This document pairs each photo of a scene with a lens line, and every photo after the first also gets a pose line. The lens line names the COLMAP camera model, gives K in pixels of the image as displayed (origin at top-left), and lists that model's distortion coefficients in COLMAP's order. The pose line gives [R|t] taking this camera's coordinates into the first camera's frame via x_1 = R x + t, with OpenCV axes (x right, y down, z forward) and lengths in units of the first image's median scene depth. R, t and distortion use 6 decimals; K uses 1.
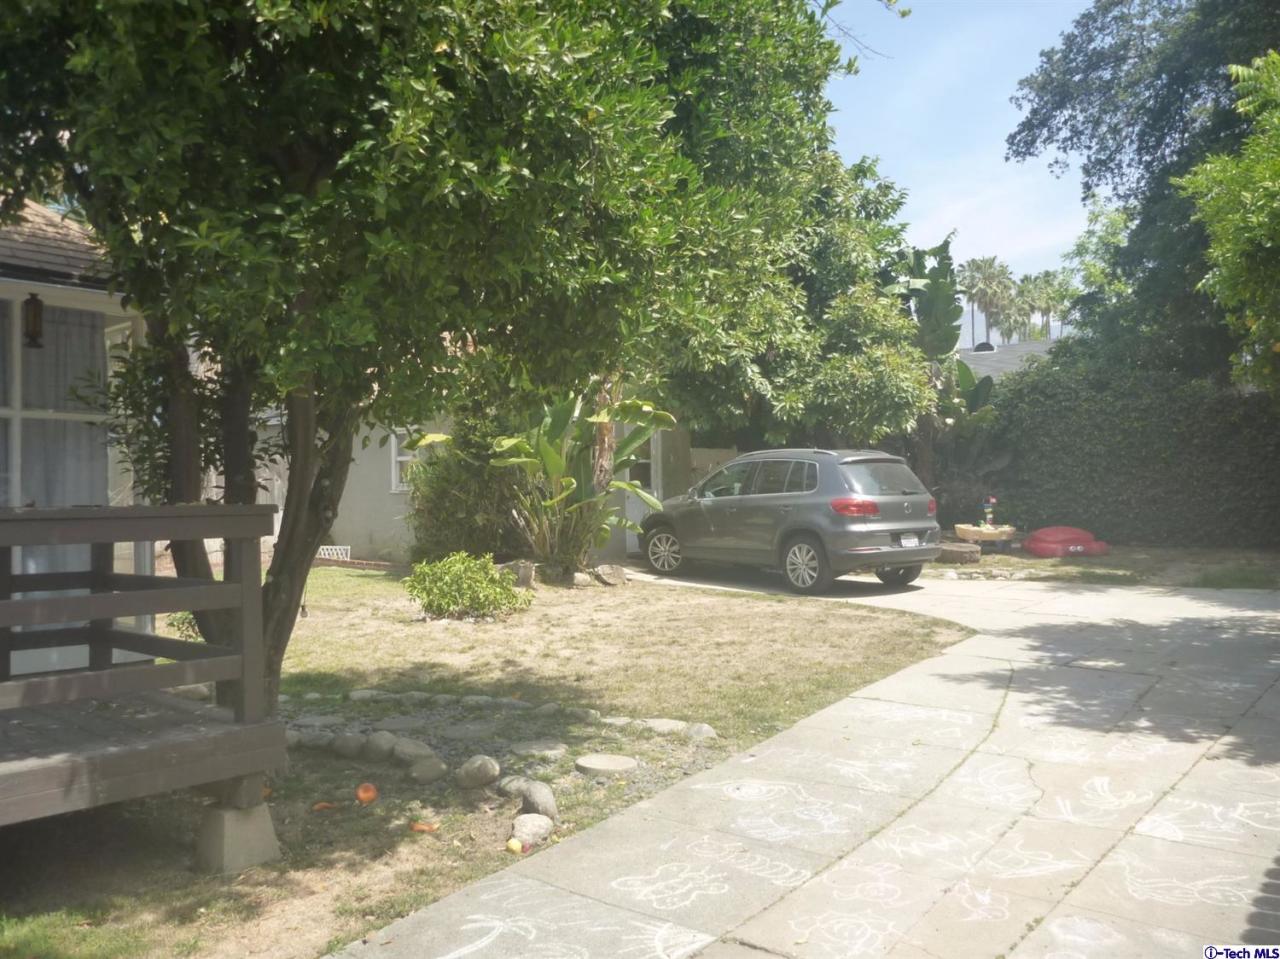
lens RADIAL K [[1041.8, 0, 631.6], [0, 1041.8, 487.7], [0, 0, 1]] dist [-0.038797, -0.002995]
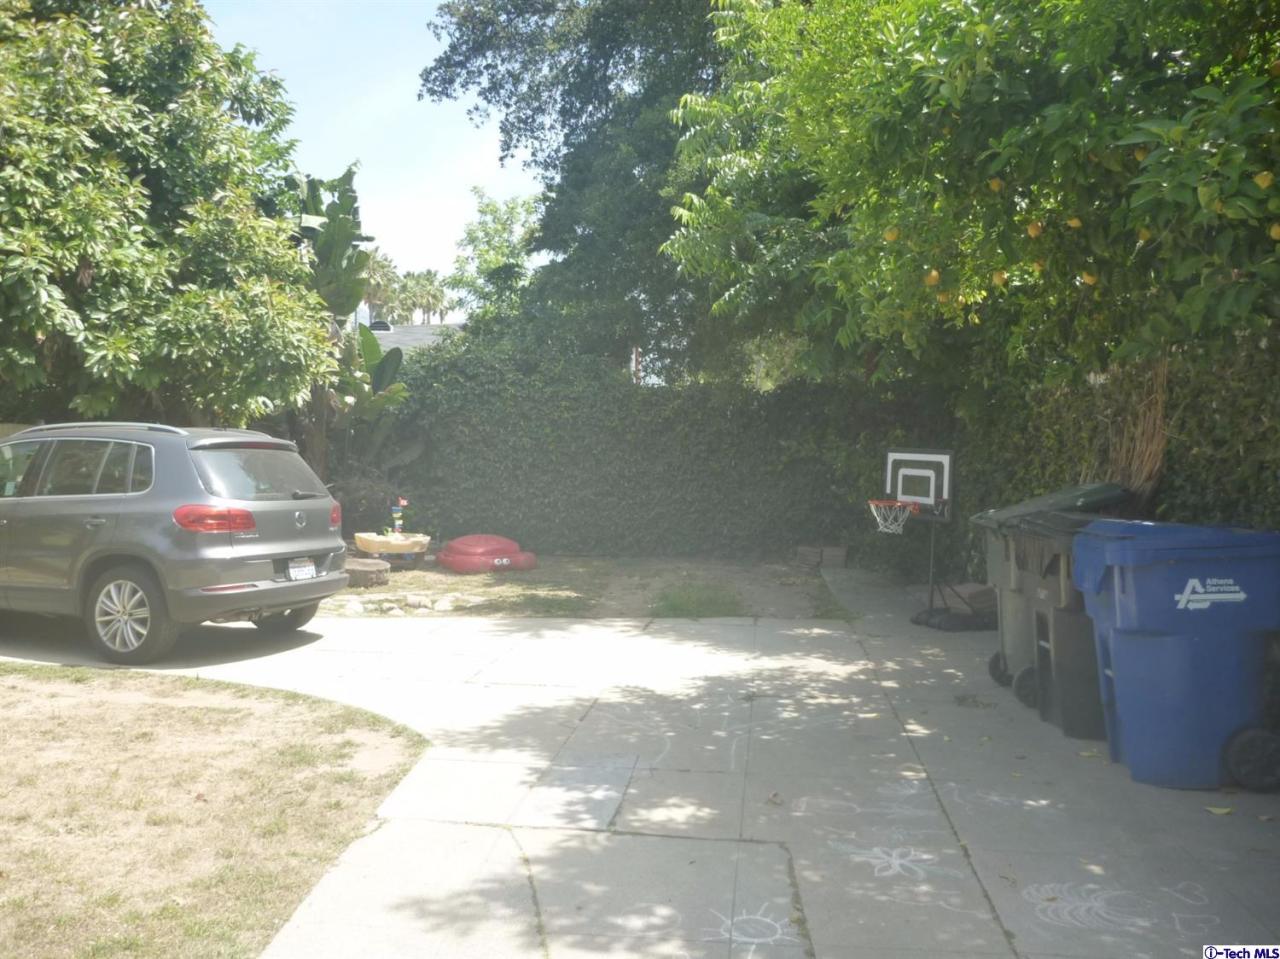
lens RADIAL K [[1041.8, 0, 631.6], [0, 1041.8, 487.7], [0, 0, 1]] dist [-0.038797, -0.002995]
pose [[0.834750, 0.011862, 0.550501, 0.066441], [-0.015704, 0.999874, 0.002268, -0.004005], [-0.550404, -0.010538, 0.834832, 0.280868]]
